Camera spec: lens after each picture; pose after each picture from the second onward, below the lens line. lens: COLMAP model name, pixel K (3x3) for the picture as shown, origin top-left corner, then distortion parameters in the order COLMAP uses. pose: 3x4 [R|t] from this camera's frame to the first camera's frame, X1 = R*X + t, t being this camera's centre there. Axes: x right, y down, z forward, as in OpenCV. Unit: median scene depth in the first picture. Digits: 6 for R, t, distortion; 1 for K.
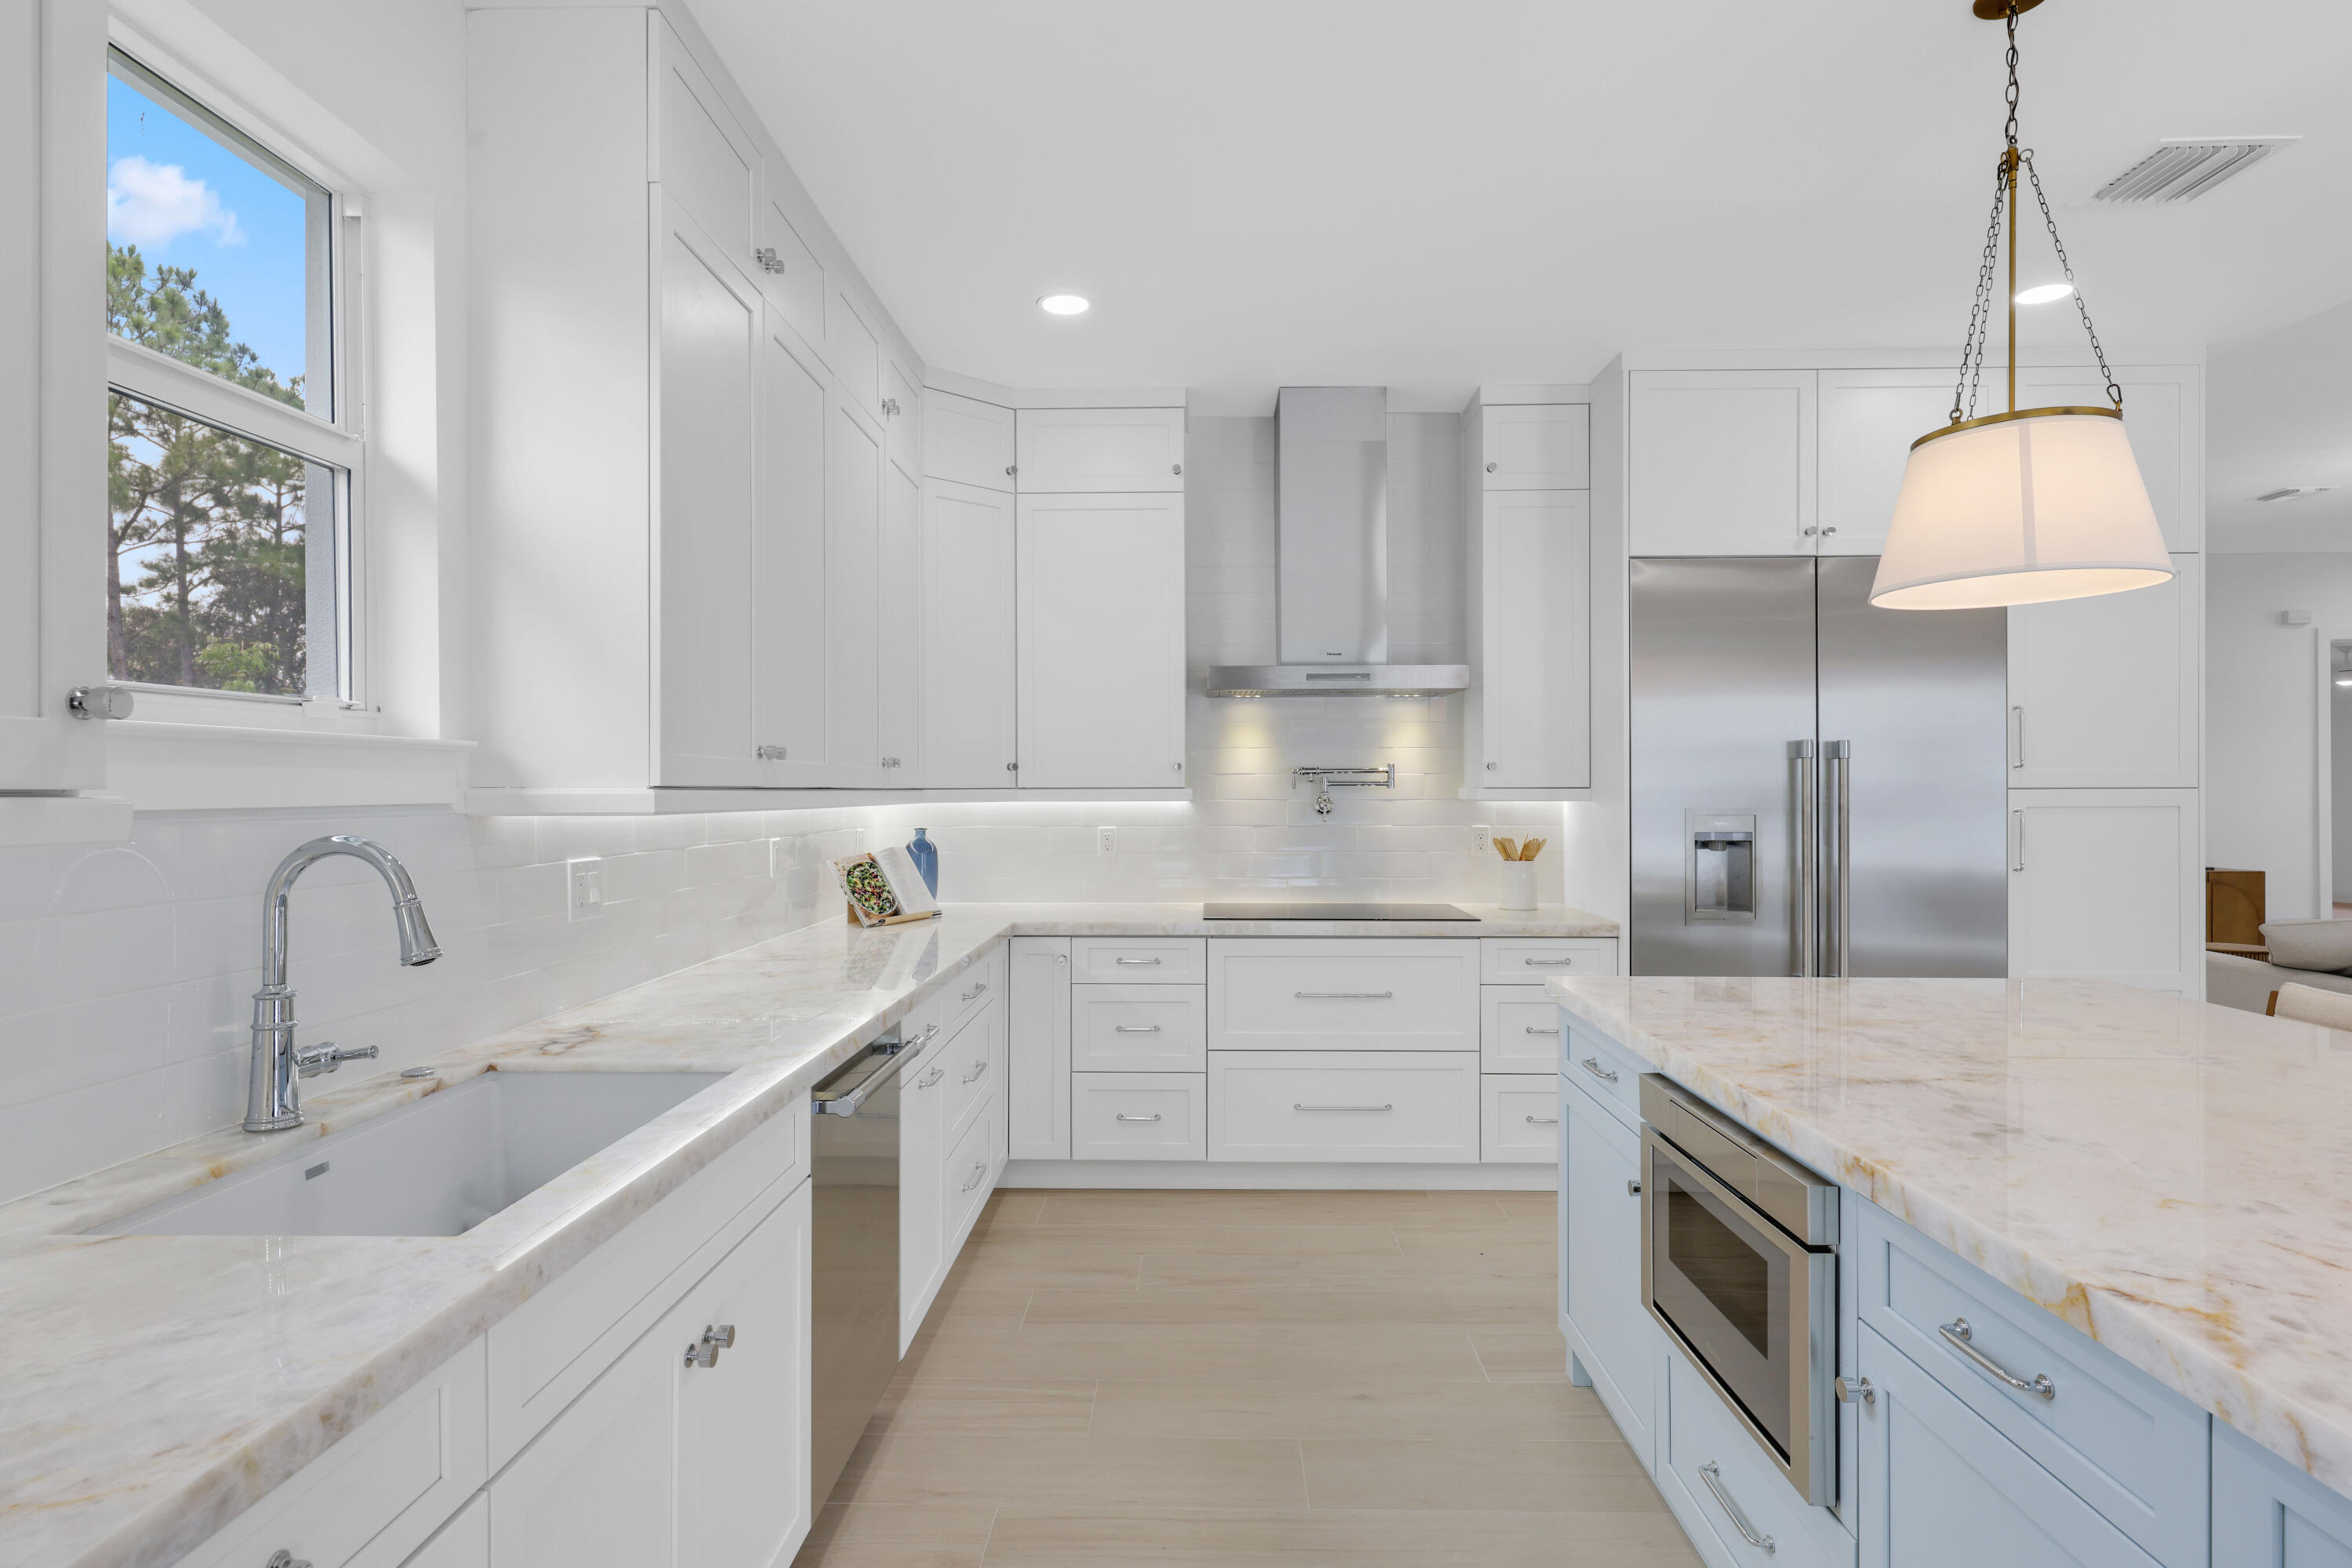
lens RADIAL K [[1174.2, 0, 1237.7], [0, 1174.2, 781.0], [0, 0, 1]] dist [-0.005102, -0.001485]
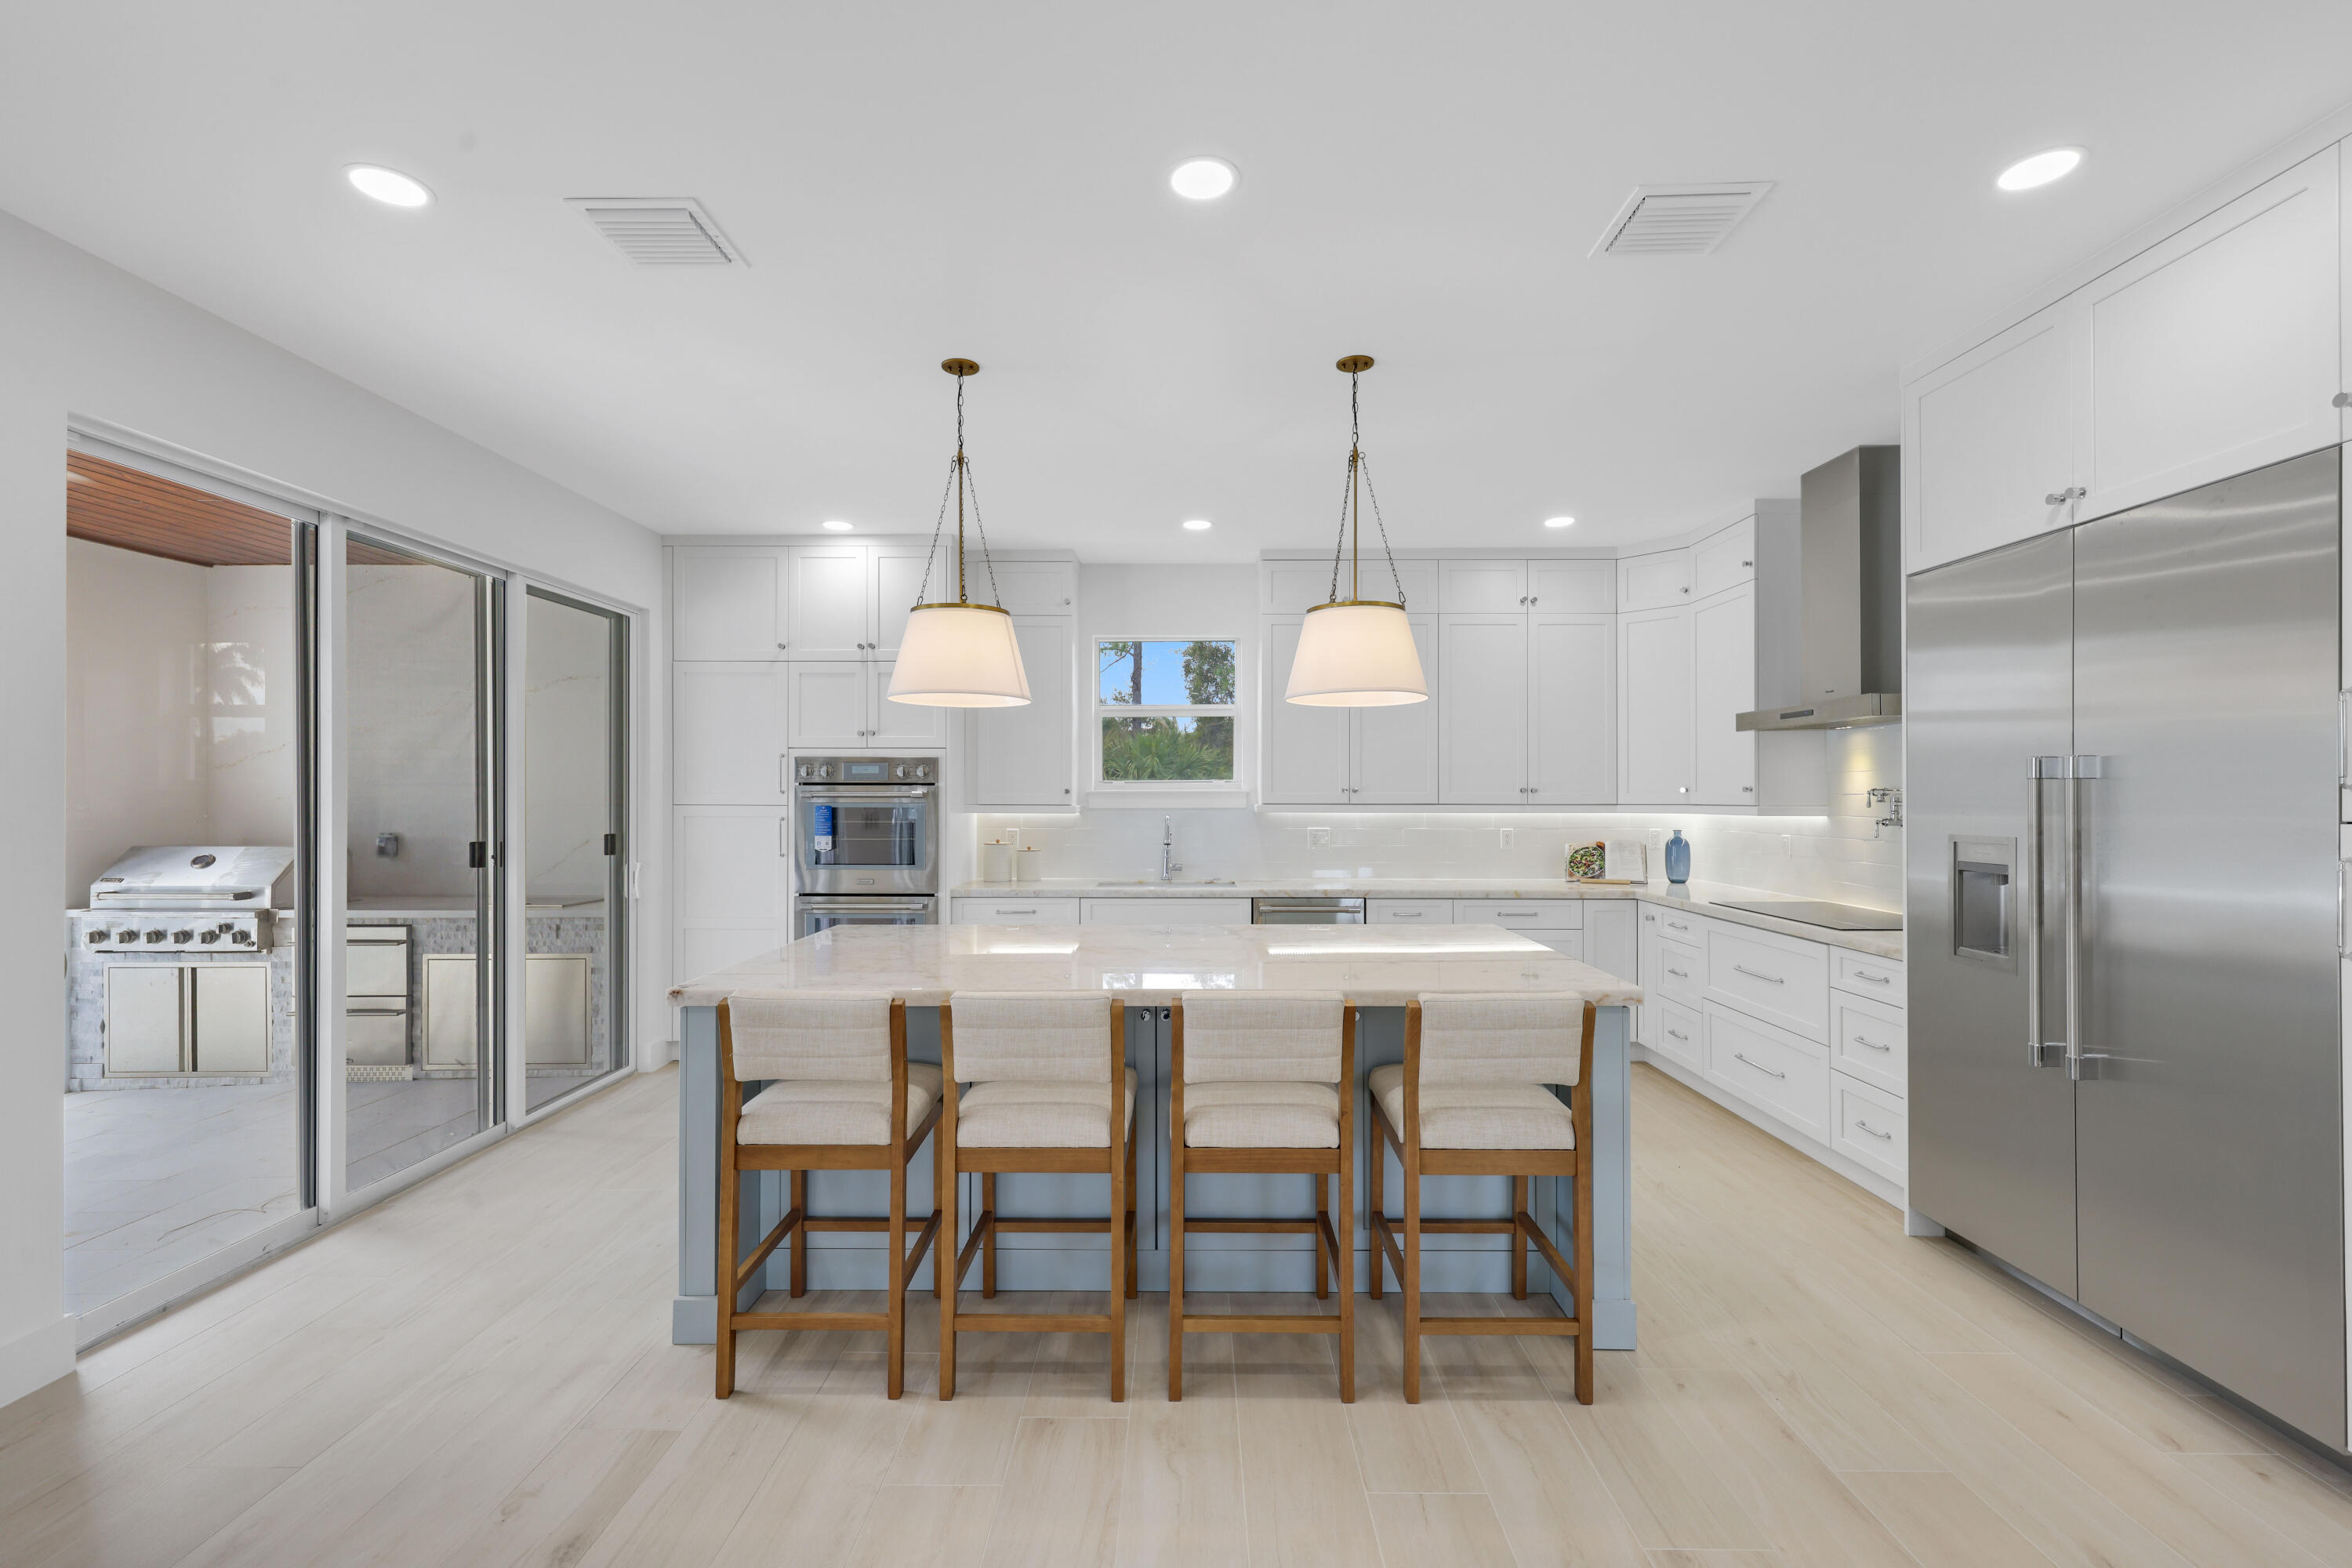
lens RADIAL K [[1001.1, 0, 1175.0], [0, 1001.1, 791.0], [0, 0, 1]] dist [0.007265, 0.000157]
pose [[0.012151, -0.001705, -0.999925, 1.048117], [0.003065, 0.999994, -0.001668, -0.010416], [0.999921, -0.003044, 0.012156, 0.339317]]
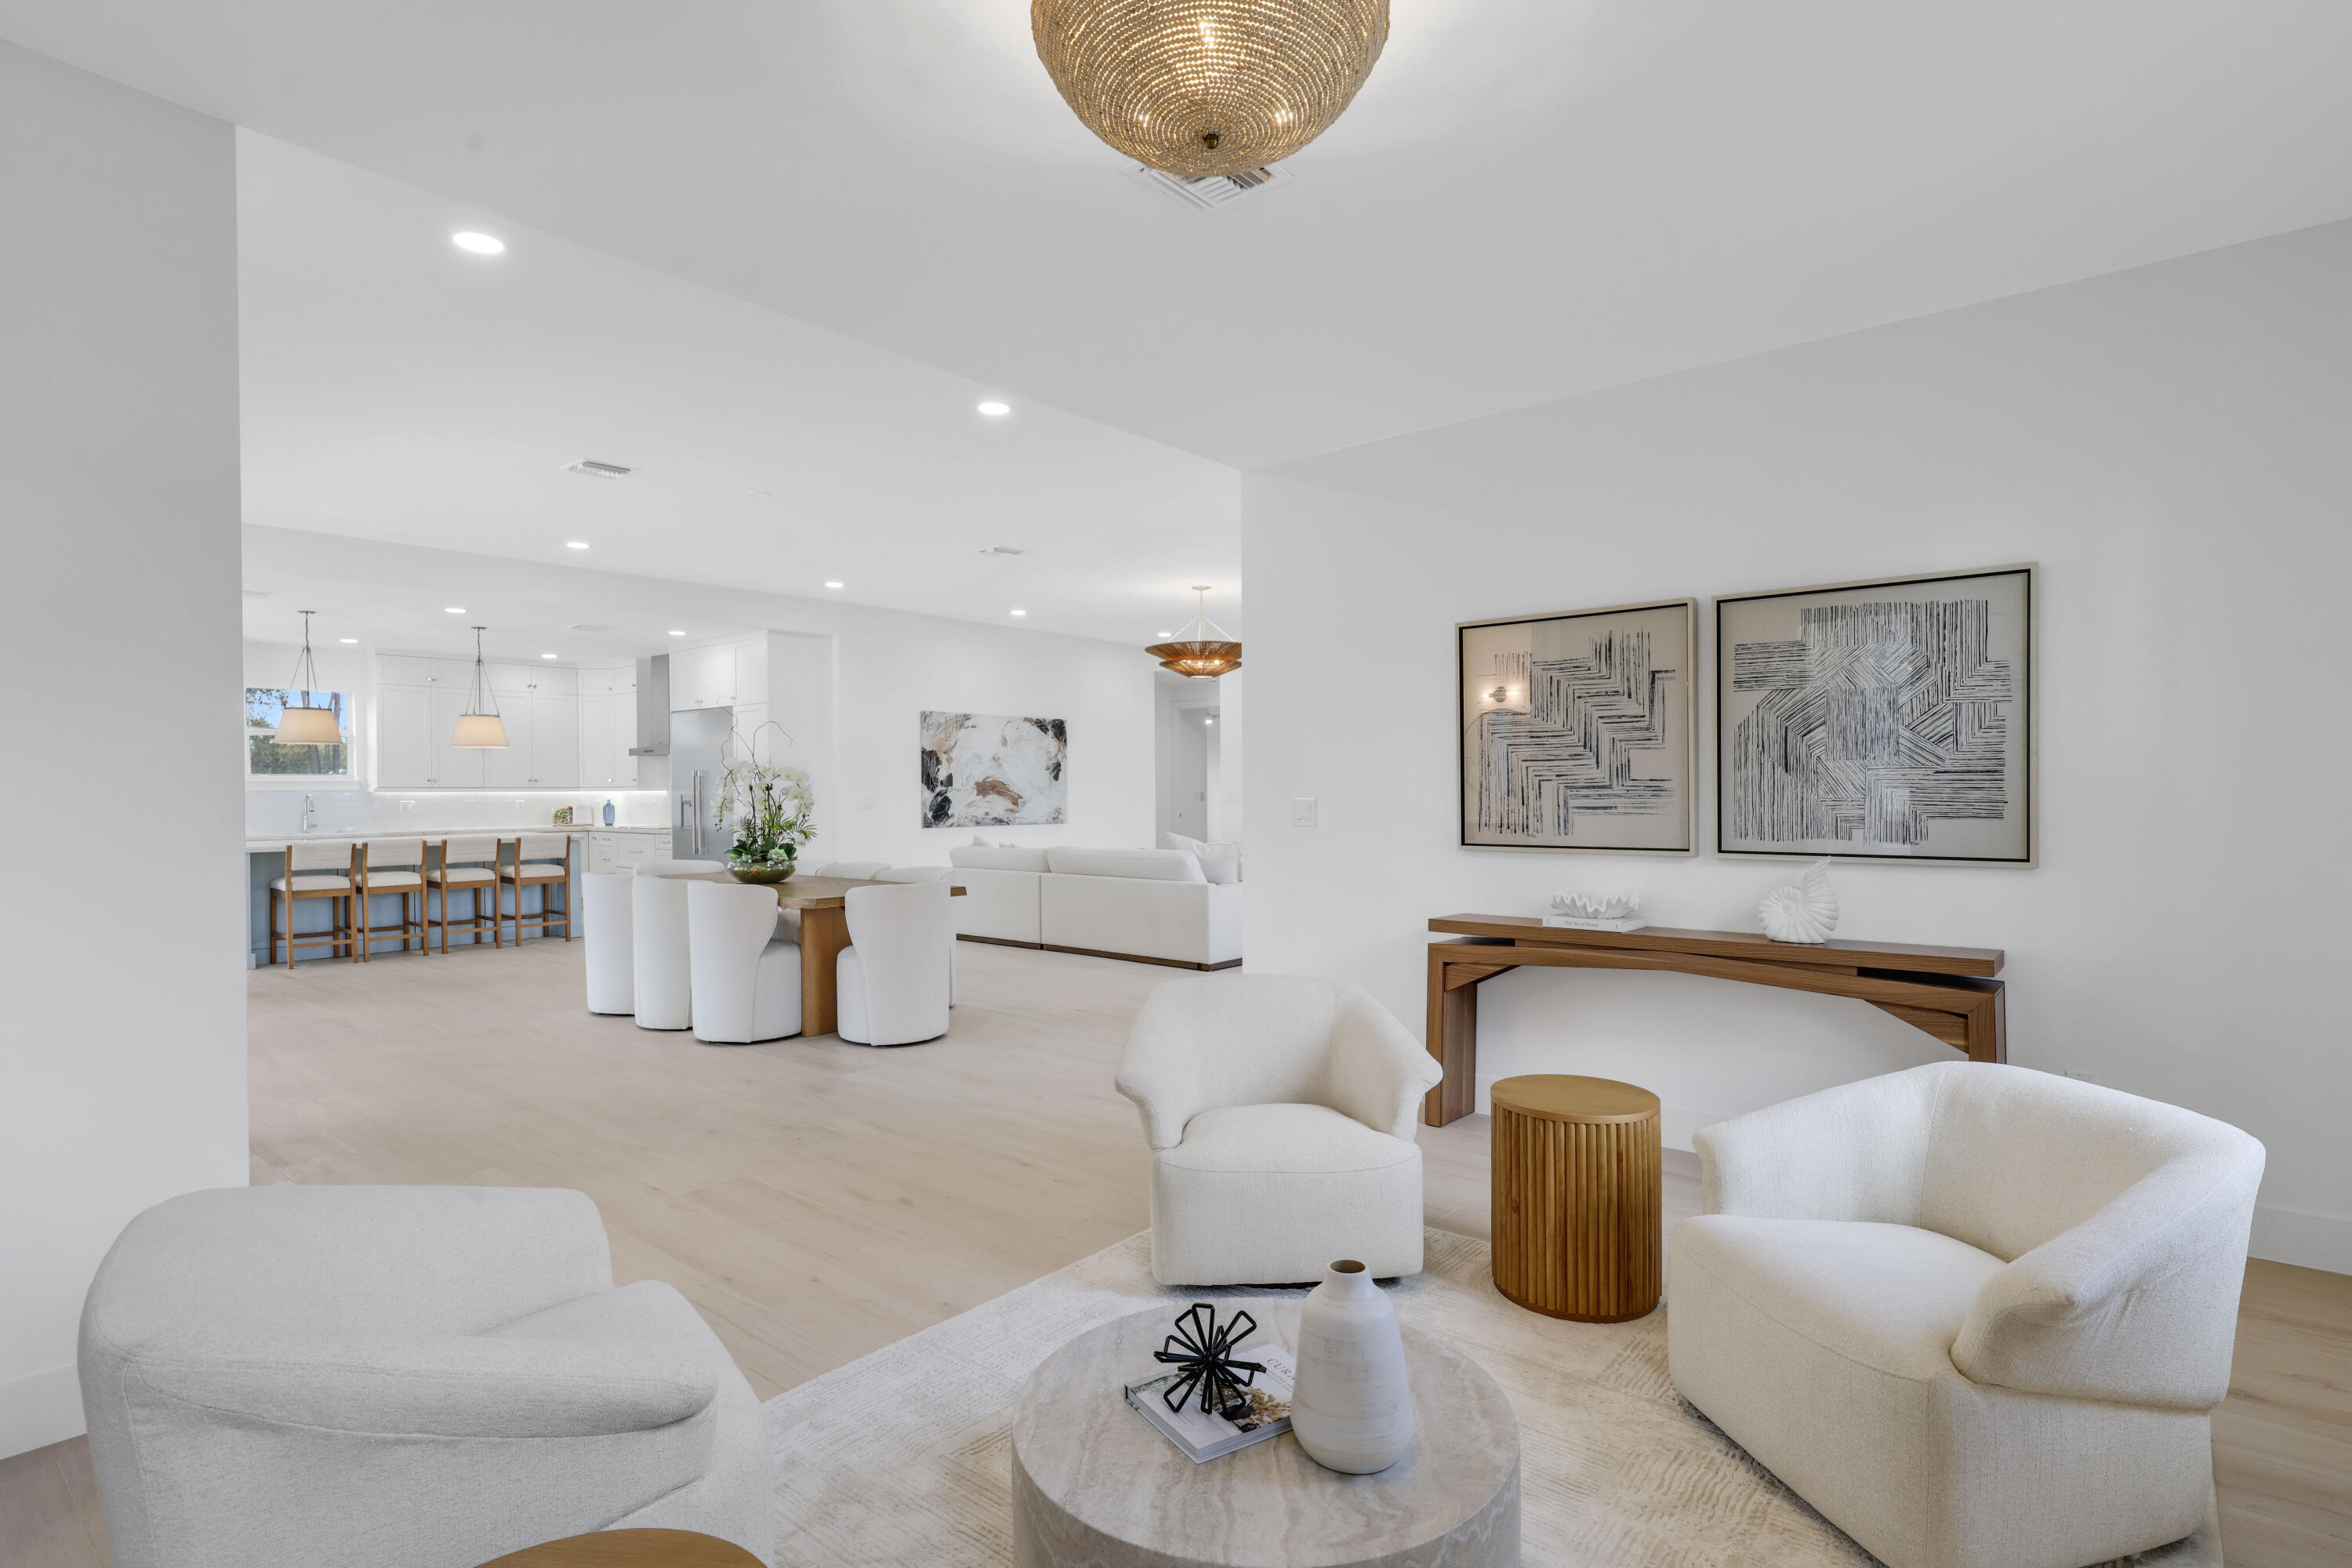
lens RADIAL K [[1113.3, 0, 1155.9], [0, 1113.3, 796.7], [0, 0, 1]] dist [0.003109, -0.000458]
pose [[0.784071, 0.004694, -0.620653, 3.122412], [0.004565, 0.999901, 0.013330, 0.000631], [0.620654, -0.013285, 0.783972, -0.586046]]
